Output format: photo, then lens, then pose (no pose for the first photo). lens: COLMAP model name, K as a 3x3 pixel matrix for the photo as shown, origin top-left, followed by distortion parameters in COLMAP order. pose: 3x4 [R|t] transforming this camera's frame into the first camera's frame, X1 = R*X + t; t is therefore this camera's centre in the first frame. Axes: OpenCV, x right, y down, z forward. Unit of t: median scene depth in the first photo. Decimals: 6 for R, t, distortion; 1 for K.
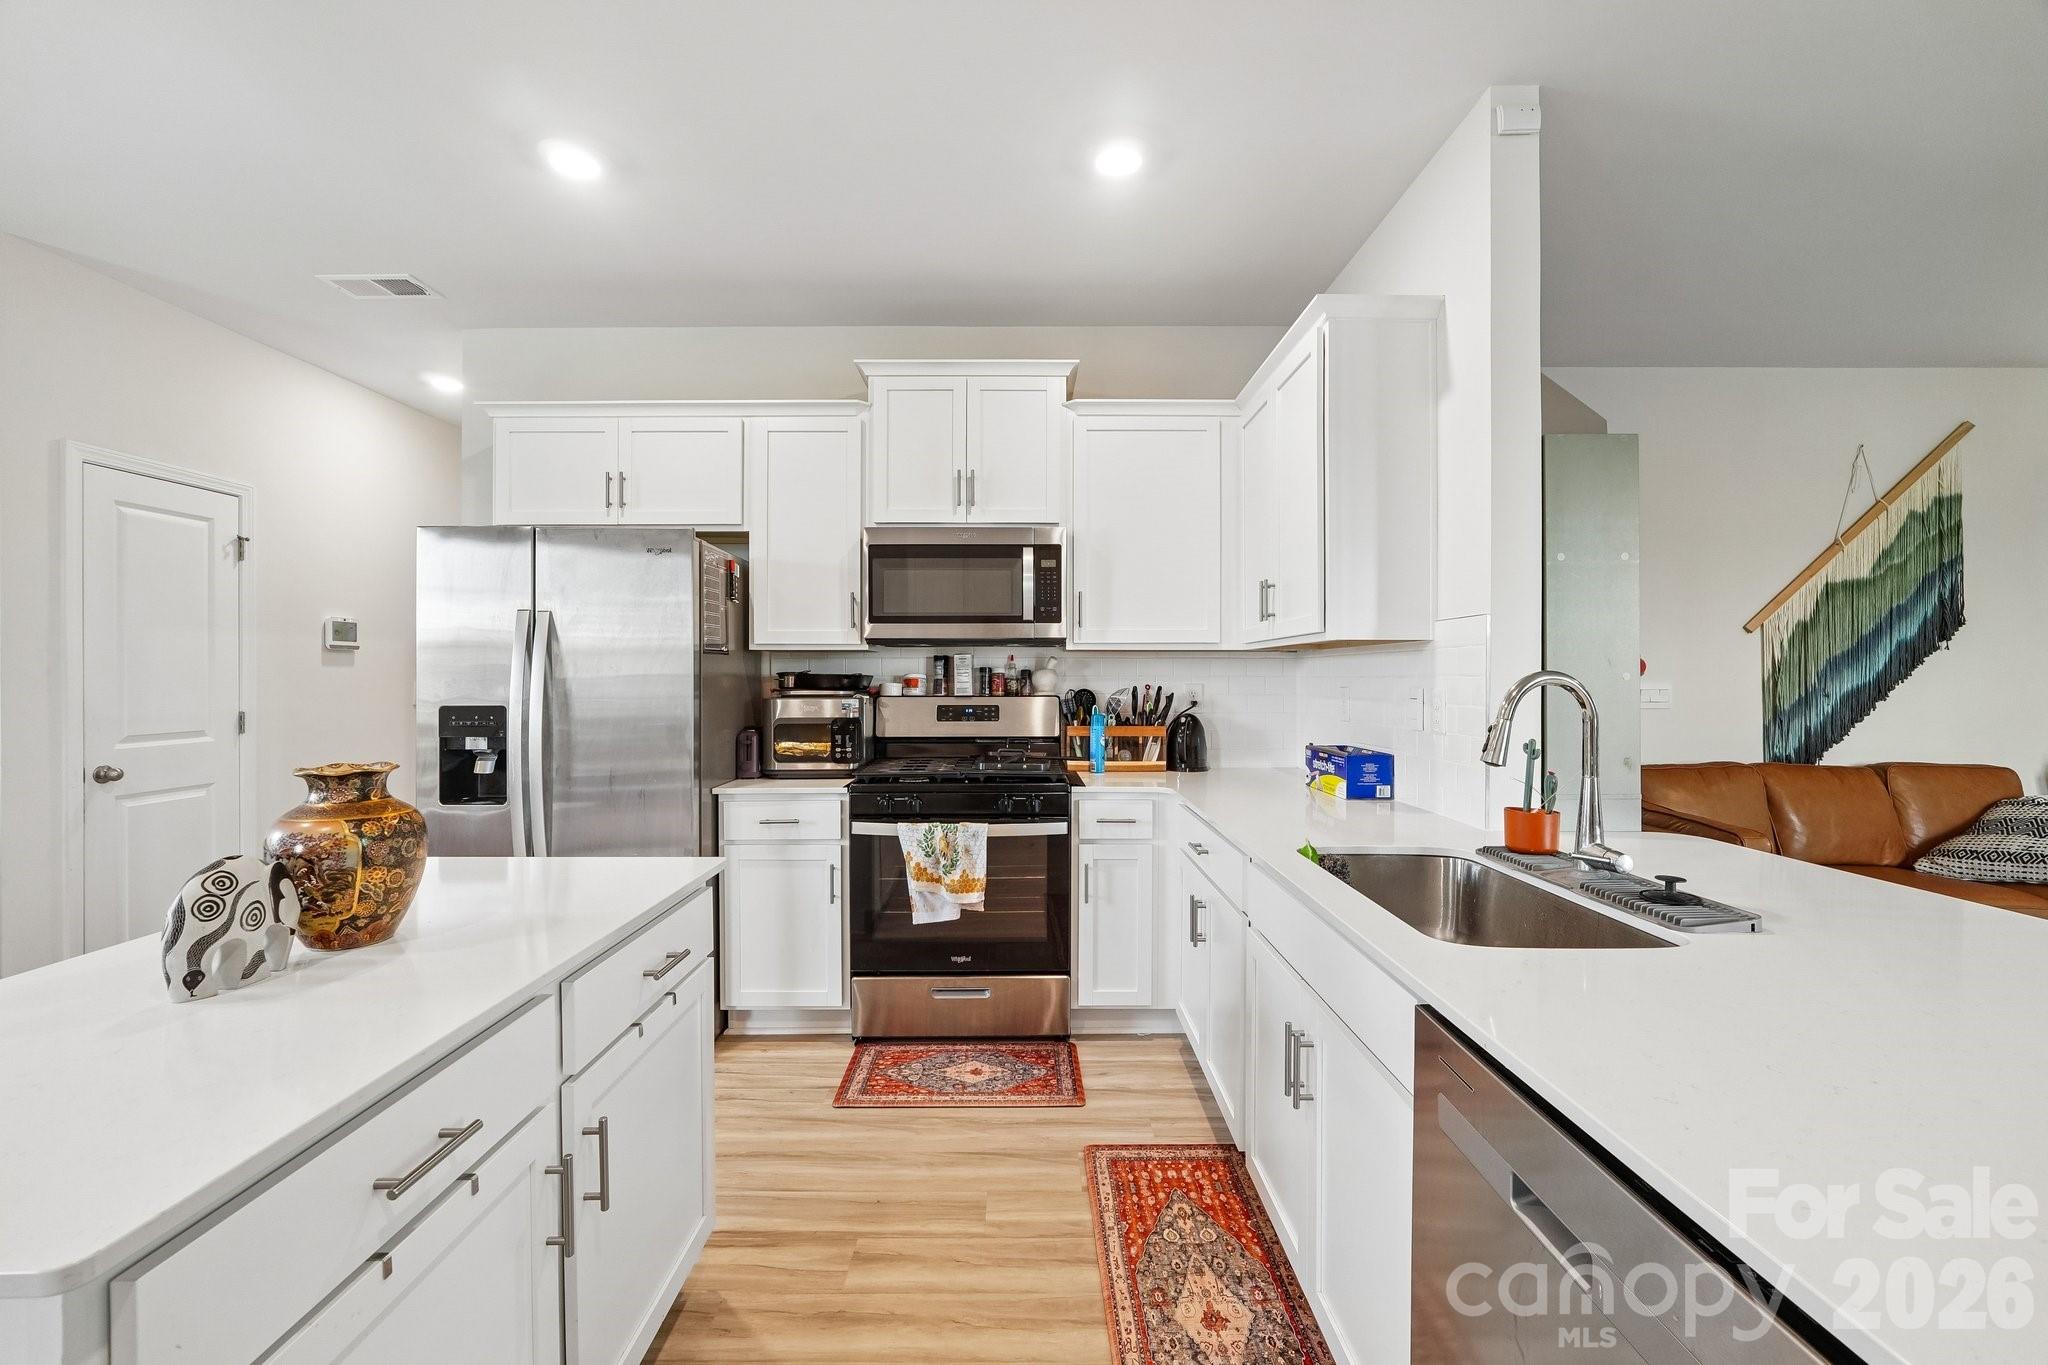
lens RADIAL K [[877.9, 0, 1039.4], [0, 877.9, 674.4], [0, 0, 1]] dist [-0.005048, 0.000164]
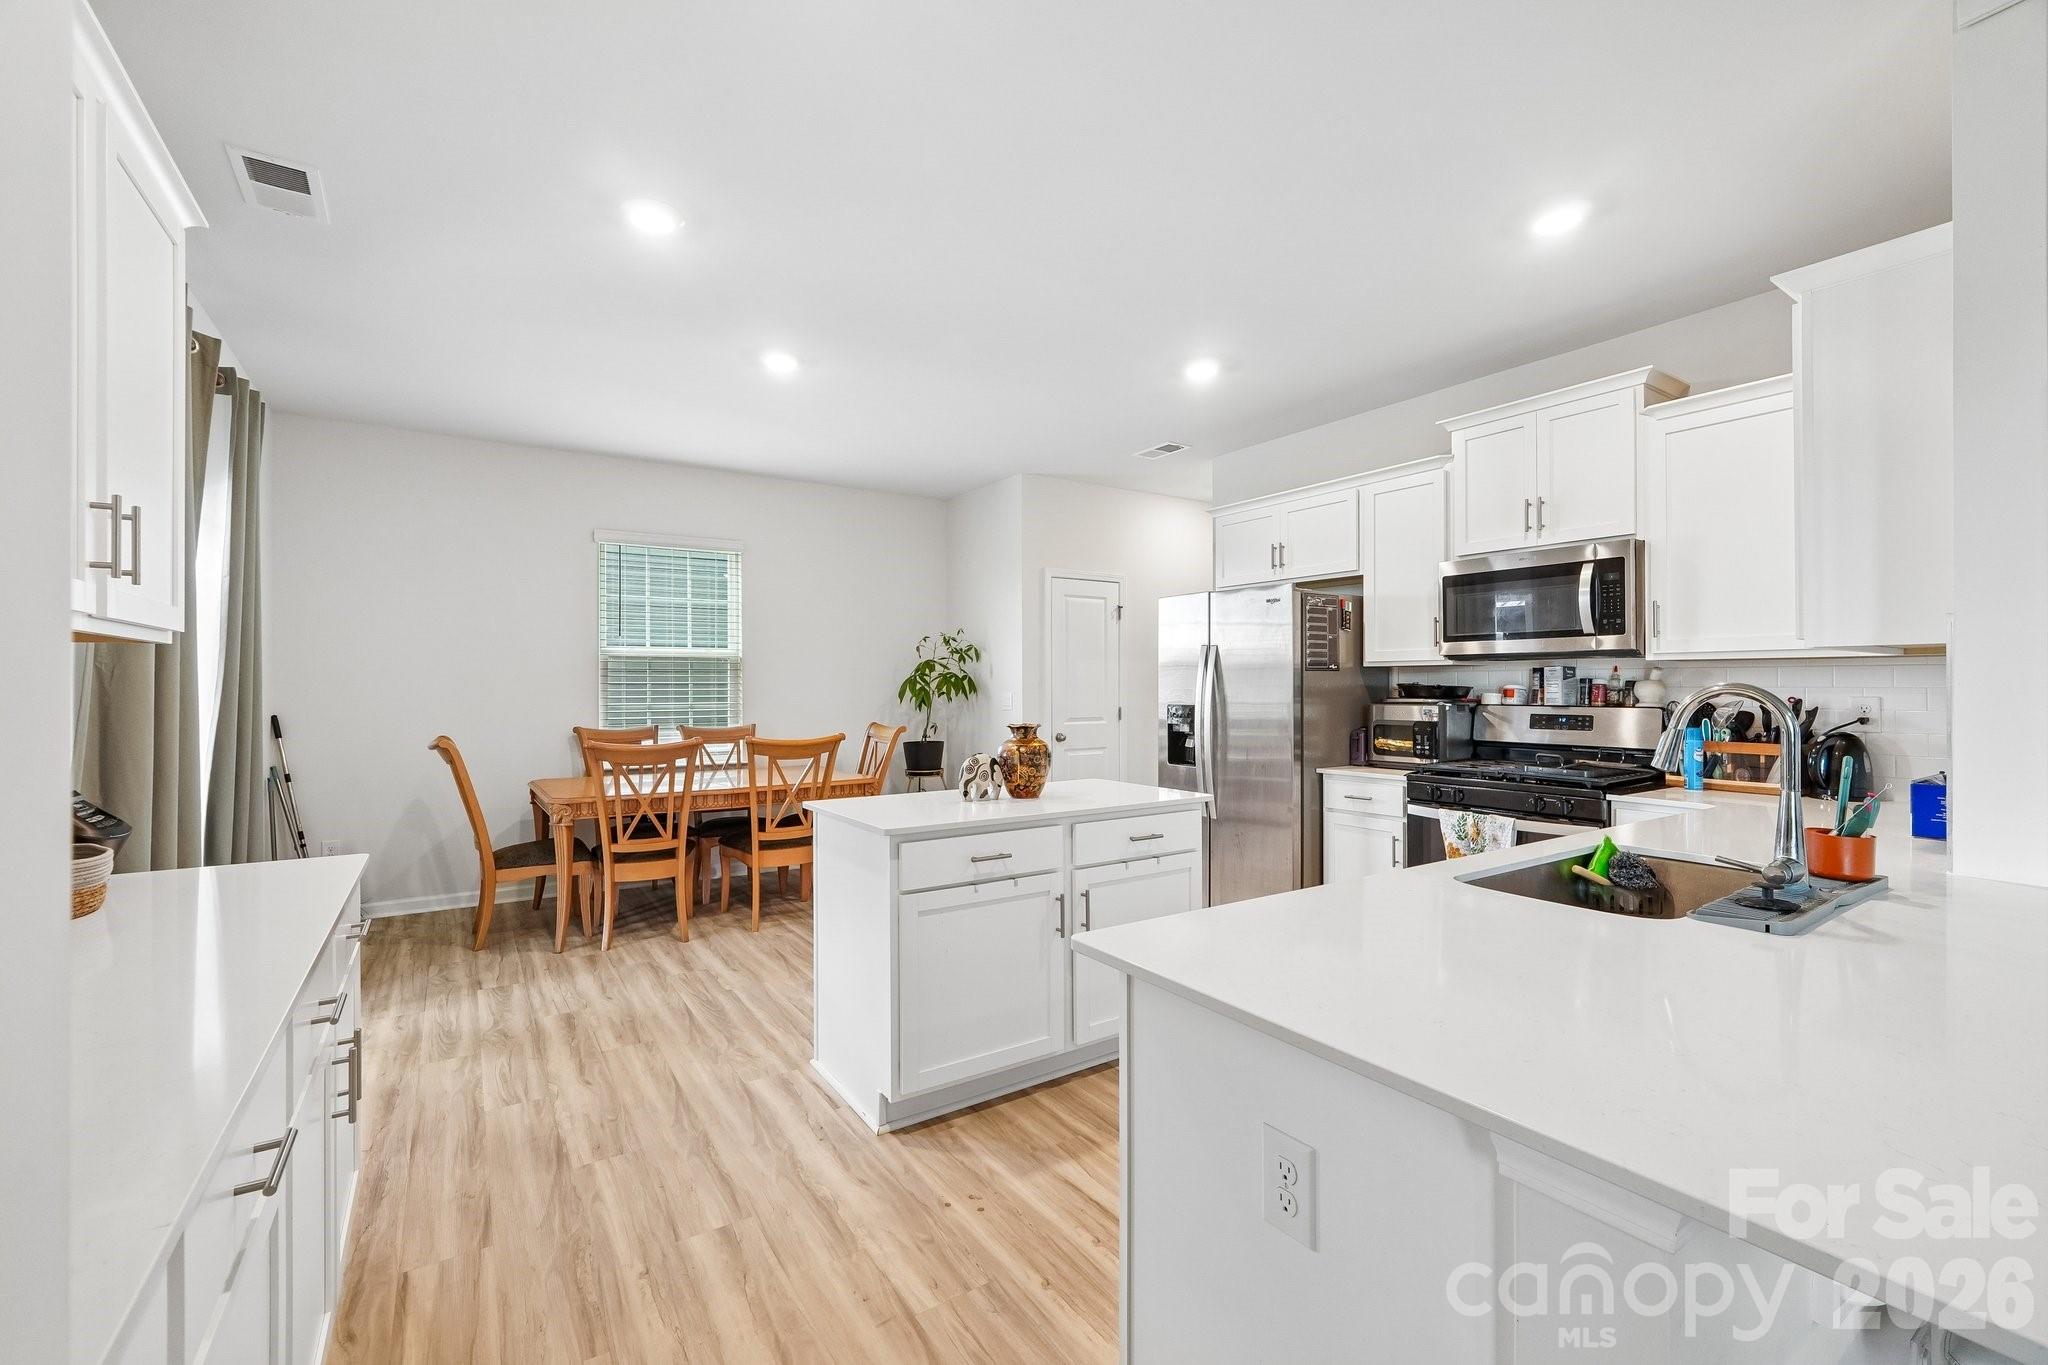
lens RADIAL K [[877.9, 0, 1014.4], [0, 877.9, 683.1], [0, 0, 1]] dist [-0.005048, 0.000164]
pose [[0.545727, -0.002955, -0.837958, 0.478954], [0.001433, 0.999996, -0.002594, -0.000962], [0.837962, 0.000215, 0.545729, -0.134640]]
